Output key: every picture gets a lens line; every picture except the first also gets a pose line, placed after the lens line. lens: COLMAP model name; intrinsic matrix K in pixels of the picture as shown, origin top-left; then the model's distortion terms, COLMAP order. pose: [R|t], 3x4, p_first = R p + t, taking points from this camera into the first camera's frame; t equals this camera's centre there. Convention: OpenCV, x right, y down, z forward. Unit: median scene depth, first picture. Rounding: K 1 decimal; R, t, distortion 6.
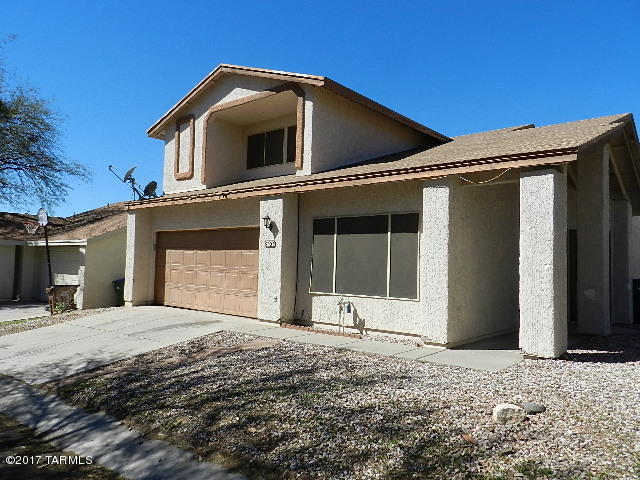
lens RADIAL K [[468.5, 0, 316.8], [0, 468.5, 240.7], [0, 0, 1]] dist [-0.003130, -0.002091]
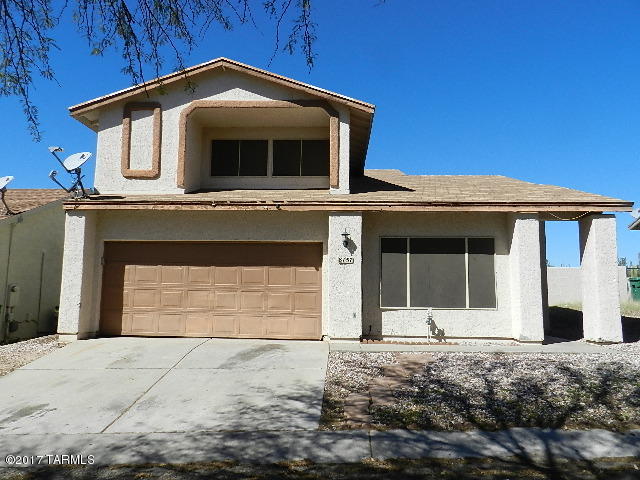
lens RADIAL K [[468.5, 0, 316.8], [0, 468.5, 240.7], [0, 0, 1]] dist [-0.003130, -0.002091]
pose [[0.799697, 0.049292, 0.598376, -0.695920], [-0.021923, 0.998357, -0.052943, 0.017610], [-0.600003, 0.029220, 0.799464, 0.227420]]
